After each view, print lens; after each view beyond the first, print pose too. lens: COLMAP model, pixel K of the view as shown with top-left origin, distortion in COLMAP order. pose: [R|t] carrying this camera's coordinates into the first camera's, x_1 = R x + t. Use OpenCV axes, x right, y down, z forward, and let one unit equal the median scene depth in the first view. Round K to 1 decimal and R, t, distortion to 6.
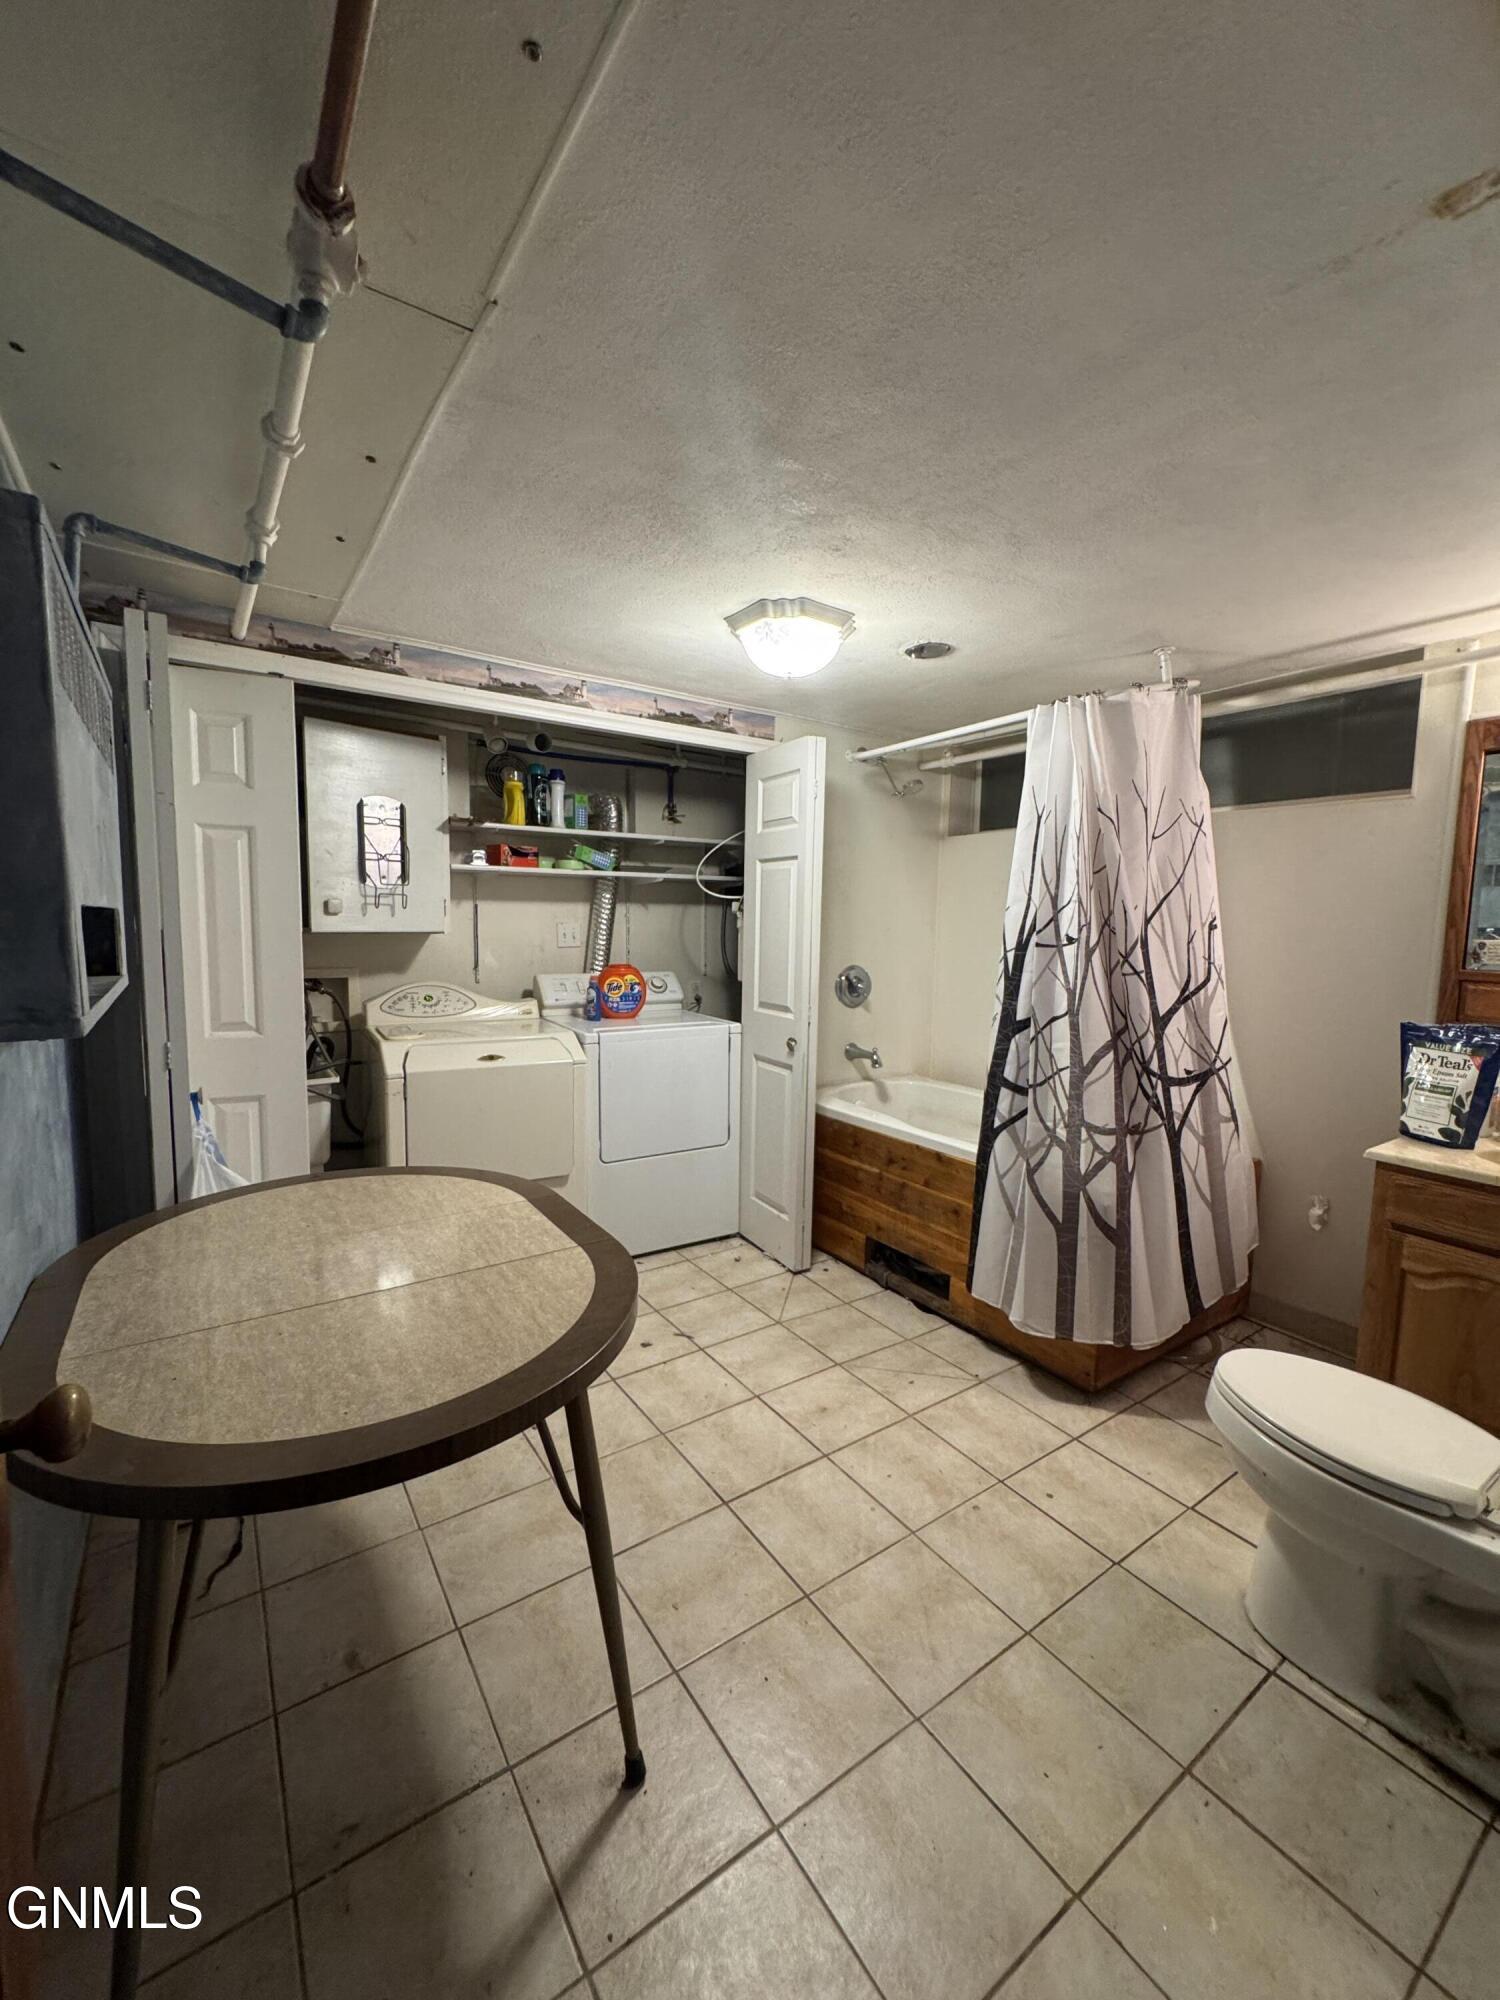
lens RADIAL K [[798.4, 0, 755.0], [0, 798.4, 998.5], [0, 0, 1]] dist [-0.005689, 0.000951]
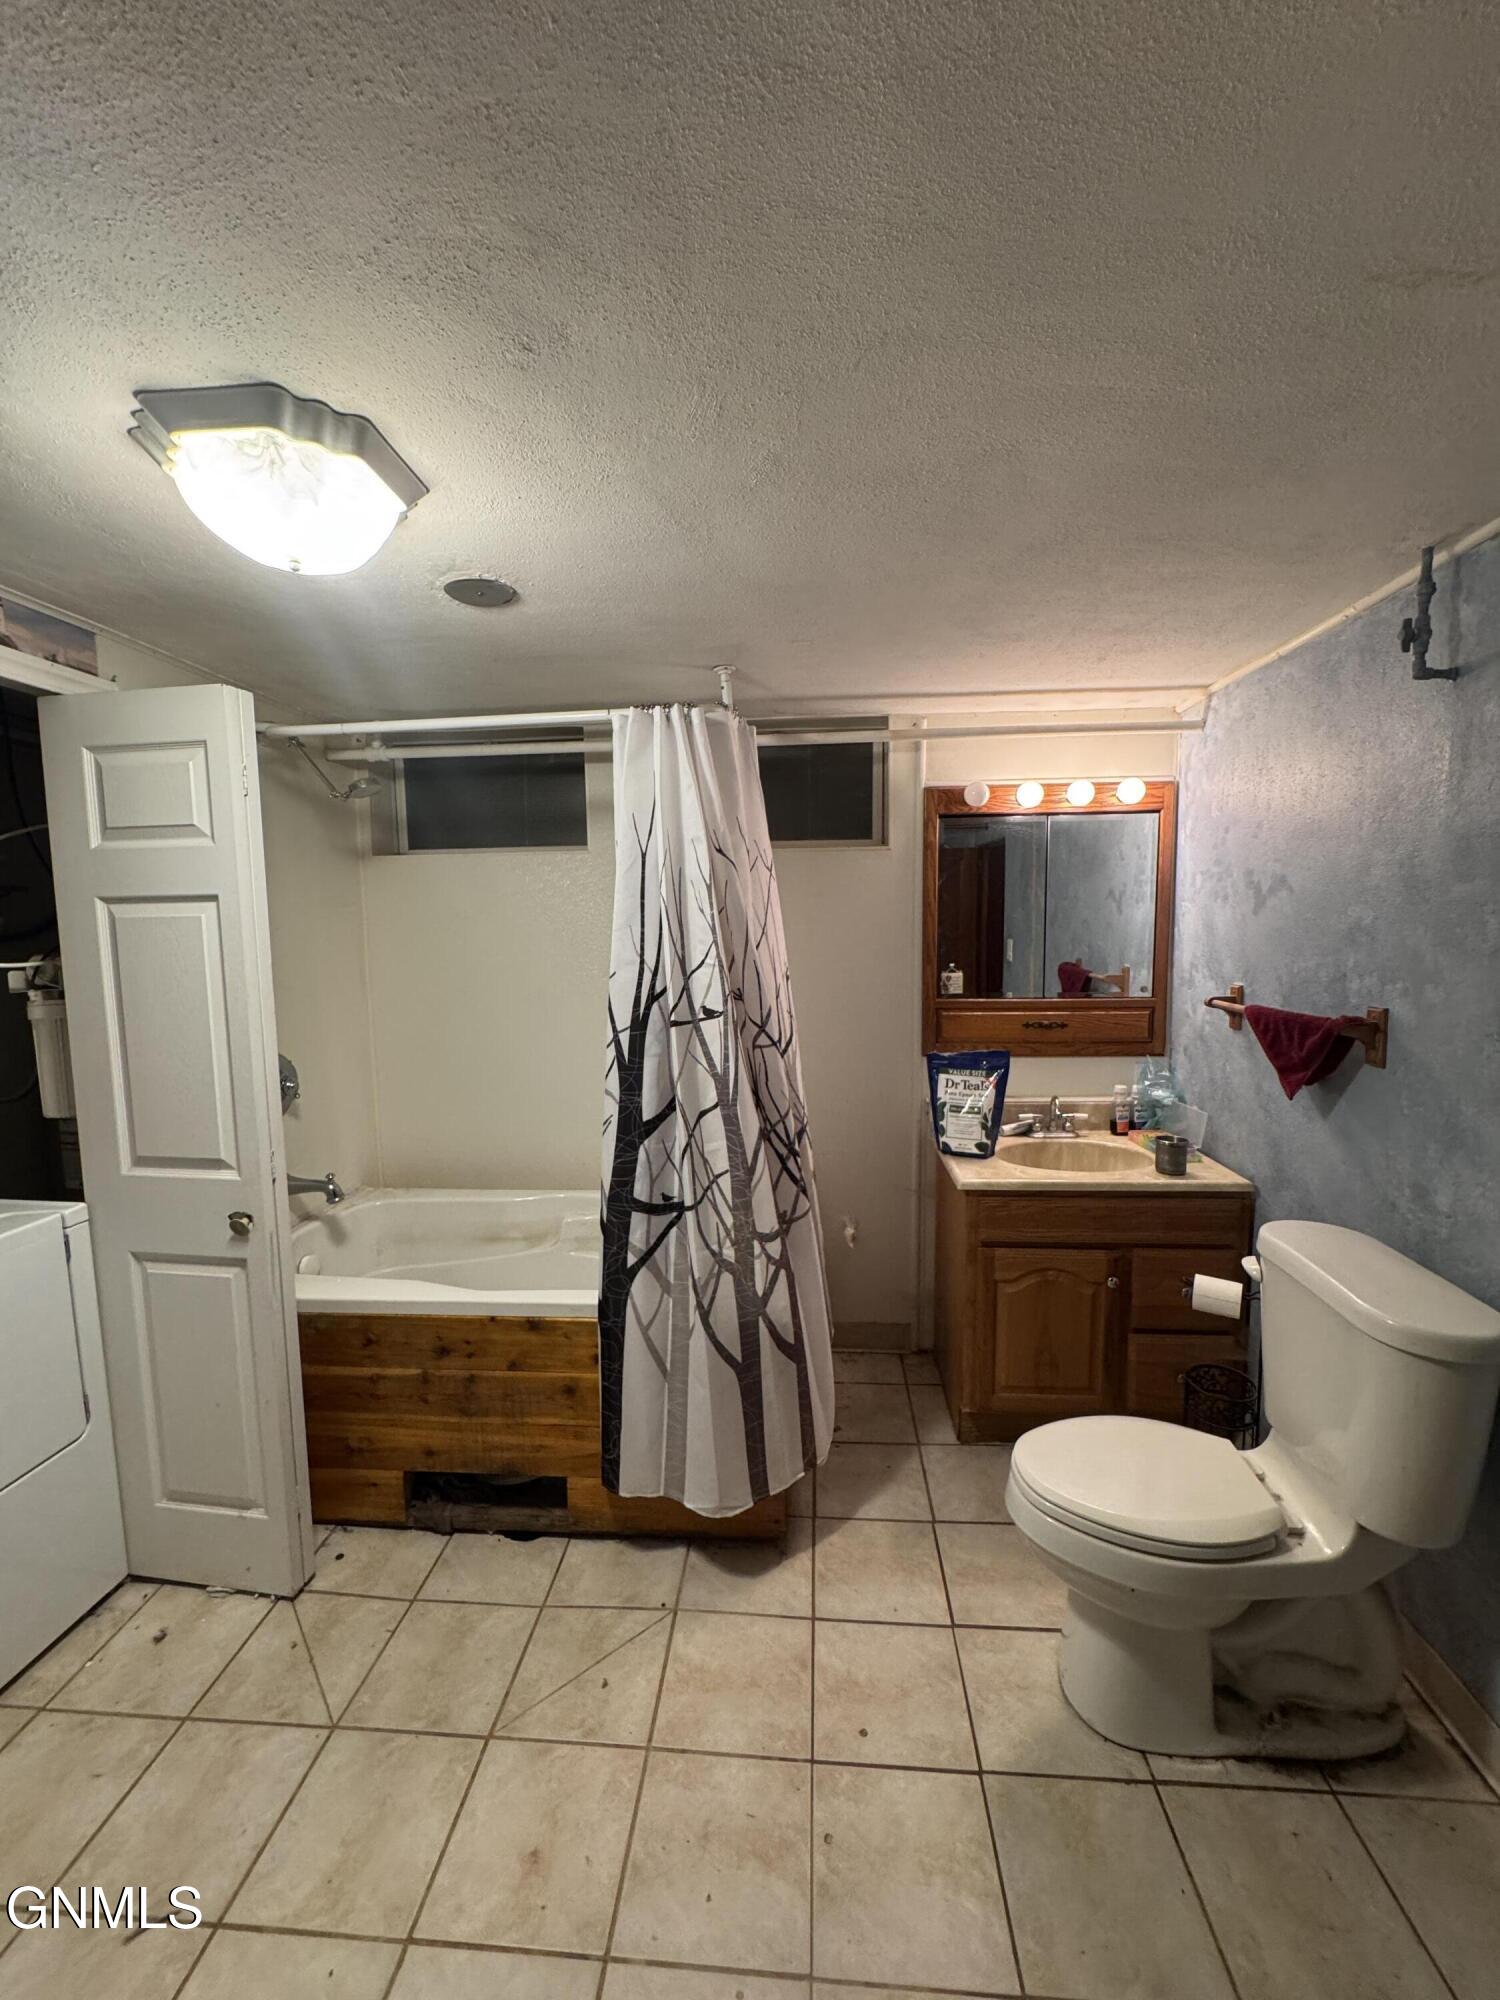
lens RADIAL K [[798.4, 0, 750.2], [0, 798.4, 999.4], [0, 0, 1]] dist [-0.005689, 0.000951]
pose [[0.632573, -0.103254, 0.767587, -0.180417], [0.102537, 0.993514, 0.049144, -0.115178], [-0.767683, 0.047619, 0.639058, 0.430649]]
